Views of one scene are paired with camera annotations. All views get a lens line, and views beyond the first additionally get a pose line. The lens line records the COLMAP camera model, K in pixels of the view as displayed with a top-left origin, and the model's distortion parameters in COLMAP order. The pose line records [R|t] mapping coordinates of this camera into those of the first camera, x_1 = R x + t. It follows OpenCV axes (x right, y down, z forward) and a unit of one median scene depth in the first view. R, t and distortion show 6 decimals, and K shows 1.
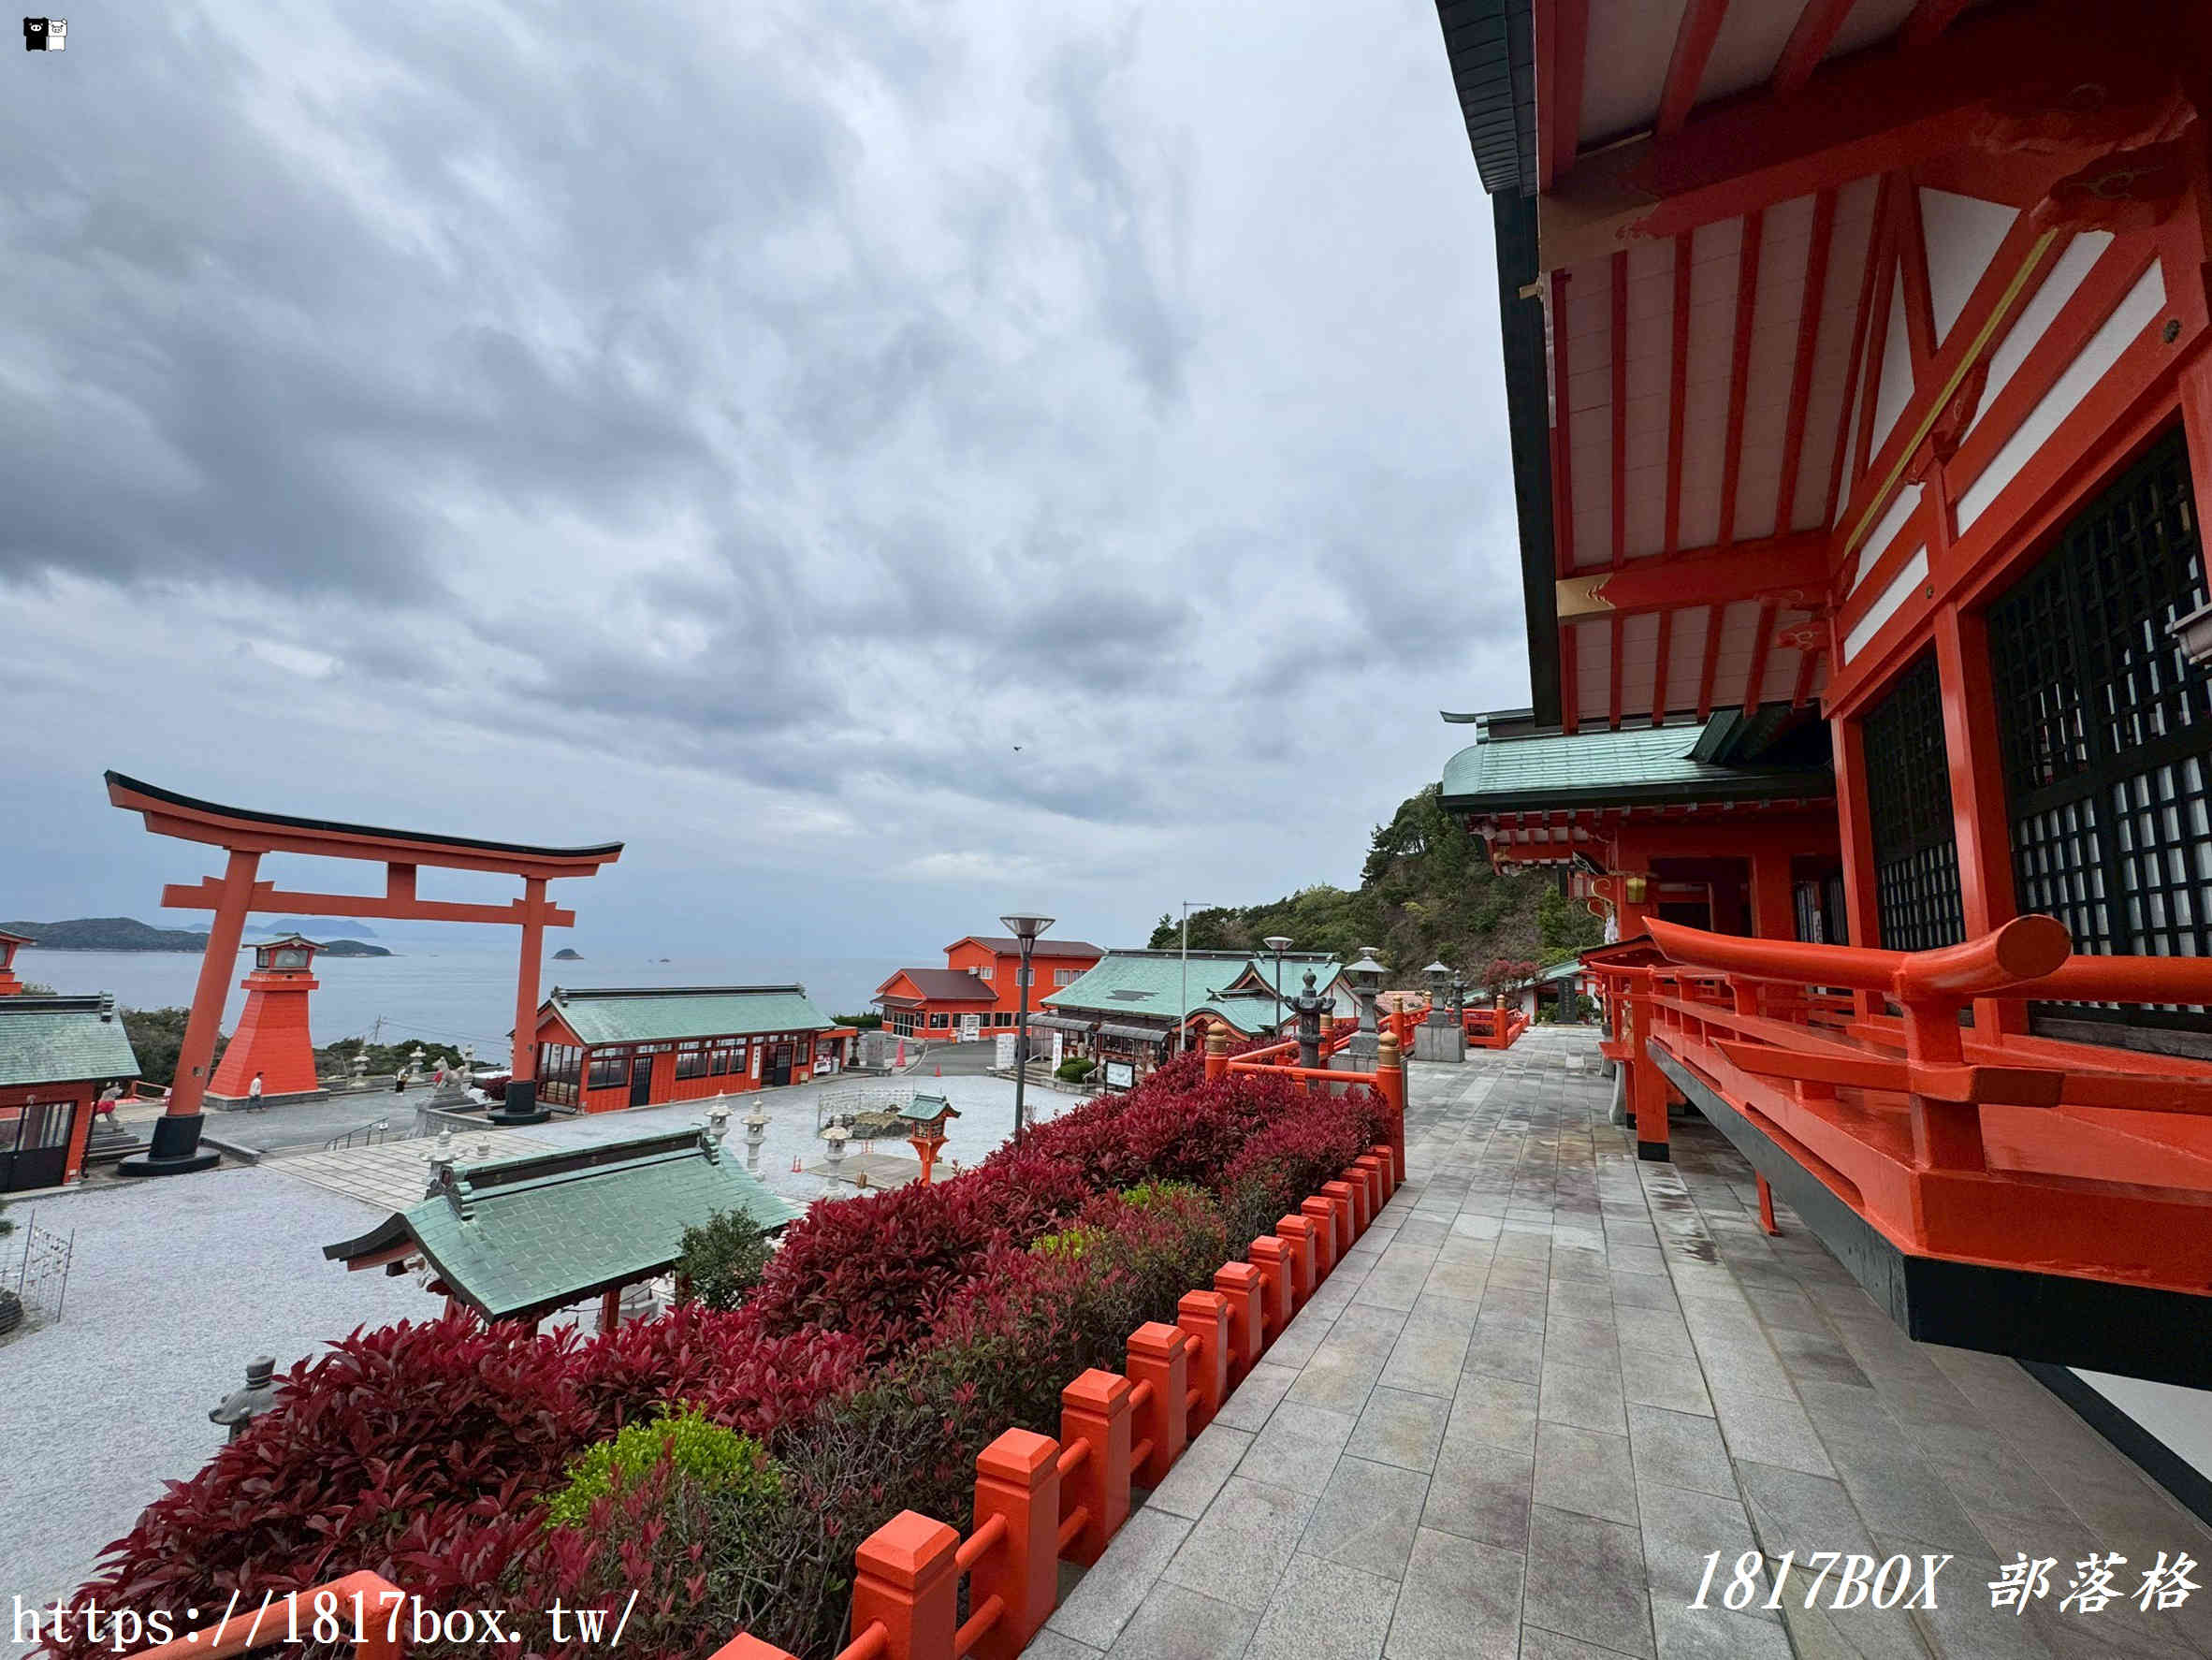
lens RADIAL K [[885.6, 0, 1104.9], [0, 885.6, 835.6], [0, 0, 1]] dist [-0.000034, 0.000012]
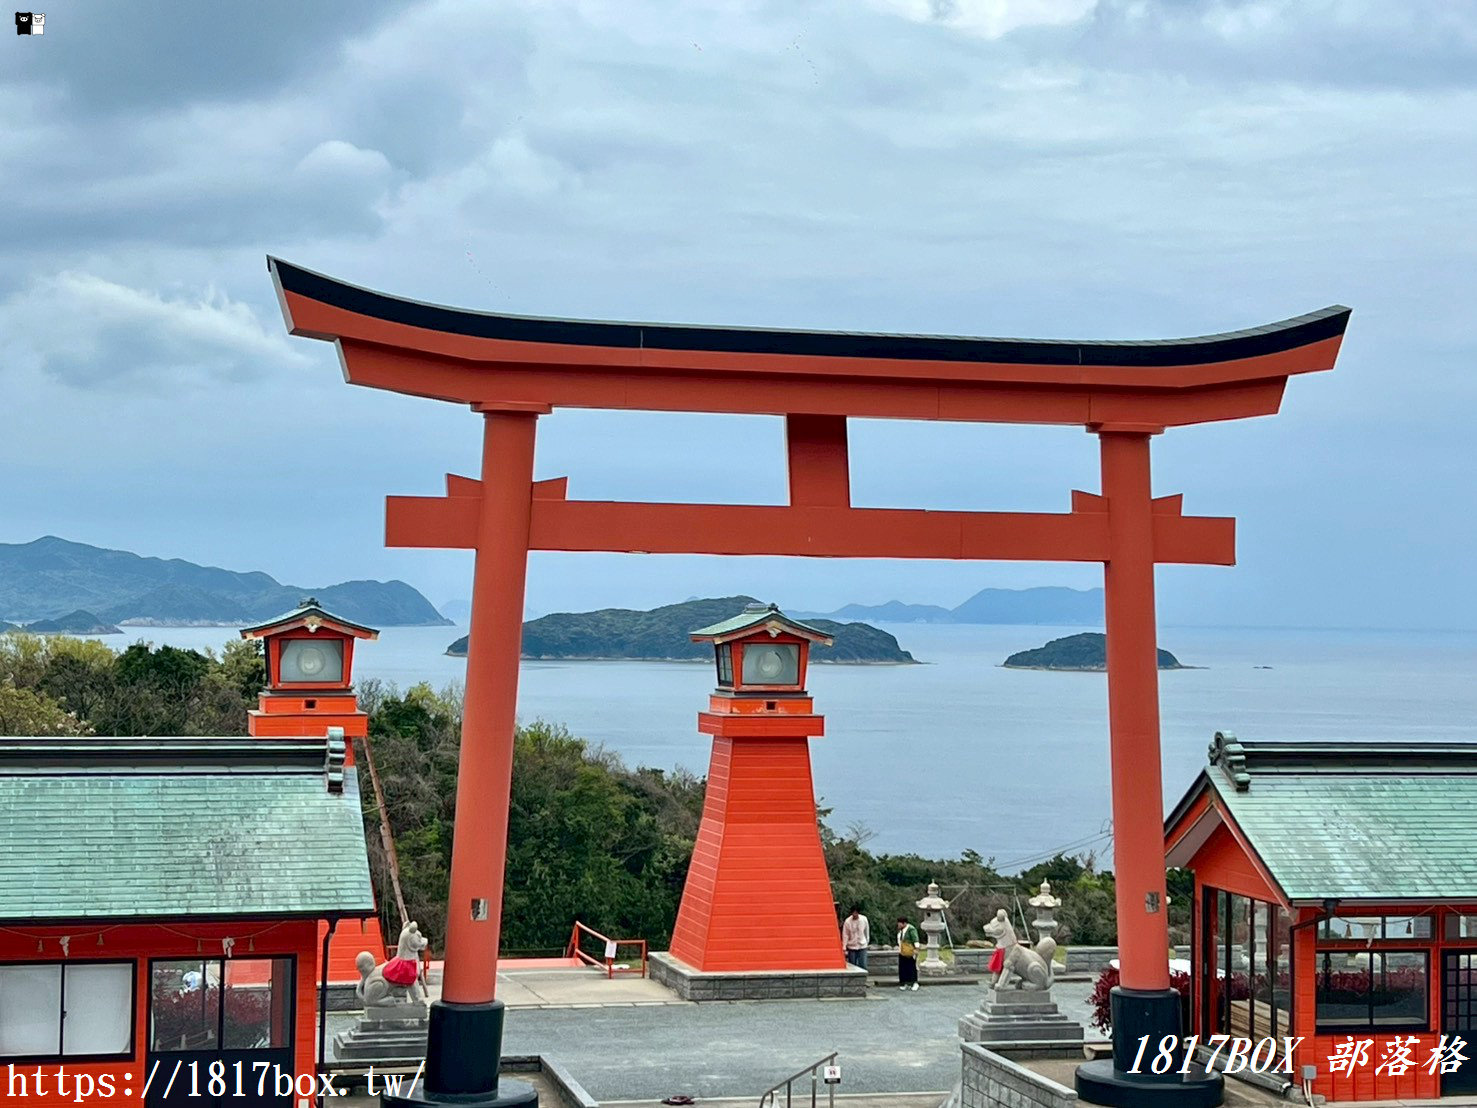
lens RADIAL K [[2657.1, 0, 738.5], [0, 2657.1, 554.0], [0, 0, 1]] dist [0.128572, -0.107809]
pose [[0.669789, -0.039447, -0.741503, 0.064195], [0.109728, 0.992883, 0.046295, 0.040460], [0.734399, -0.112372, 0.669351, 0.214990]]
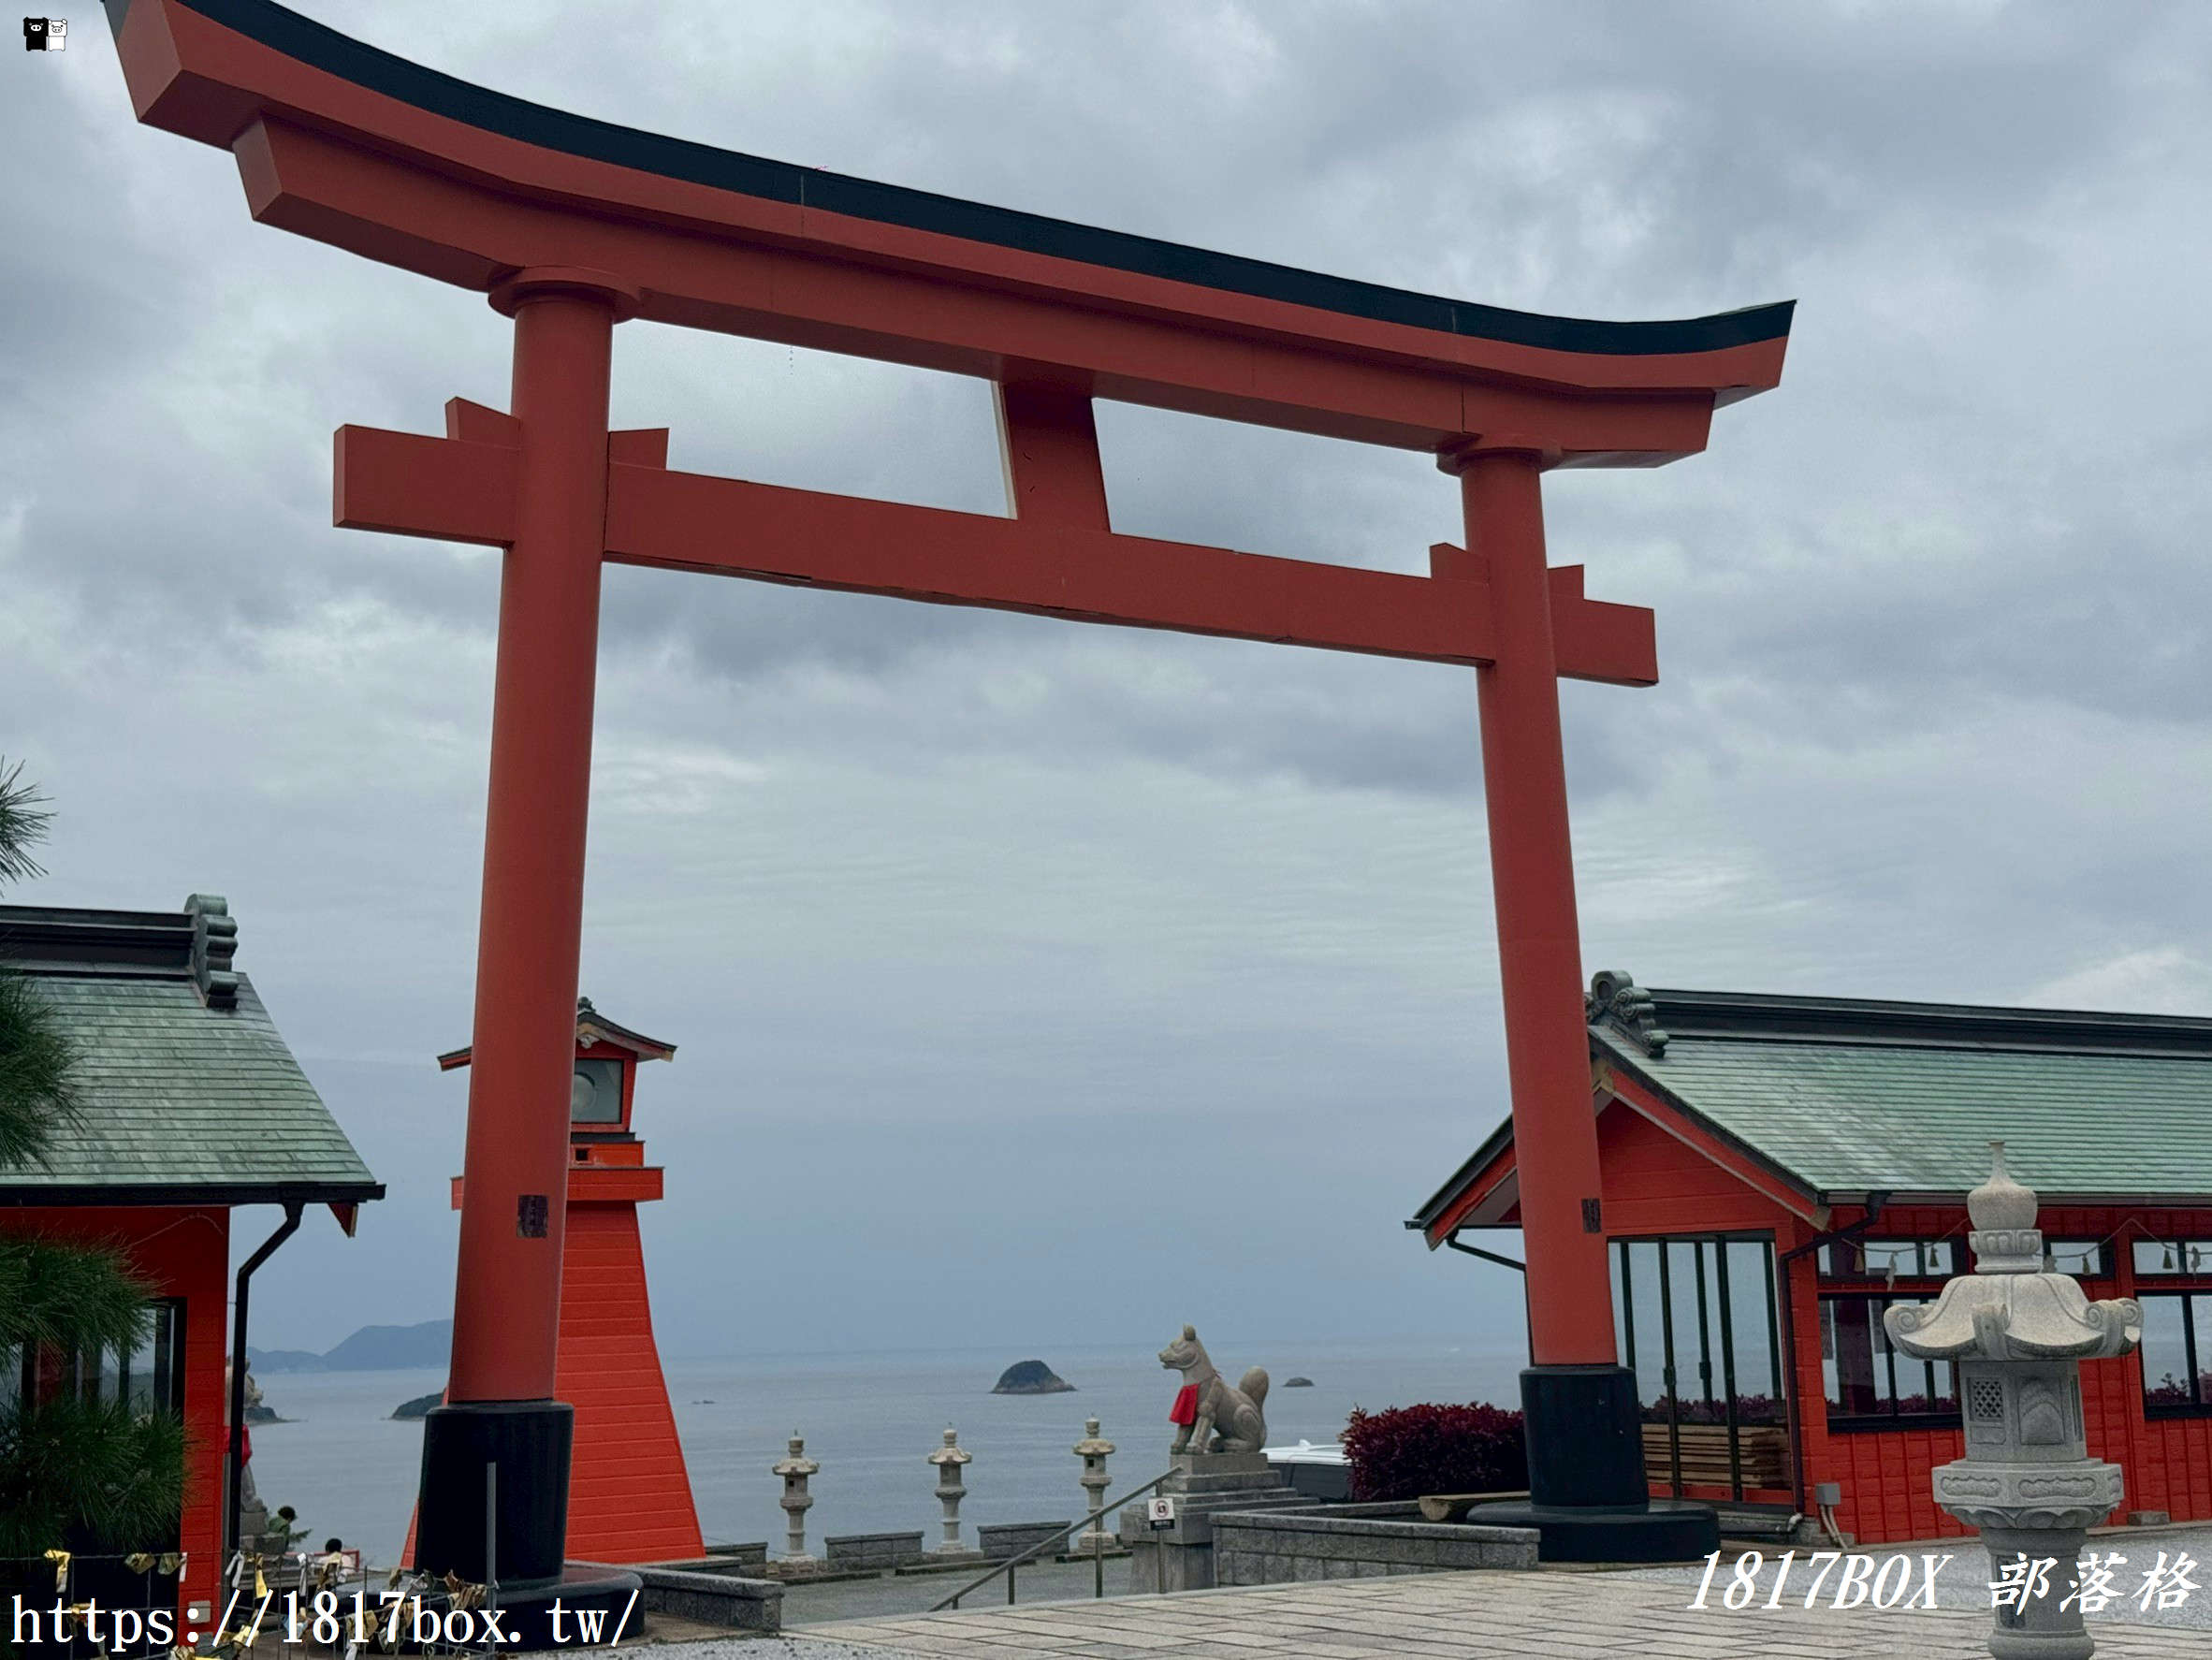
lens RADIAL K [[3099.8, 0, 1106.0], [0, 3099.8, 830.0], [0, 0, 1]] dist [0.131558, -0.018551]
pose [[0.867240, -0.133888, -0.479550, -0.488023], [0.122640, 0.990933, -0.054874, 0.227176], [0.482549, -0.011223, 0.875797, 0.359038]]
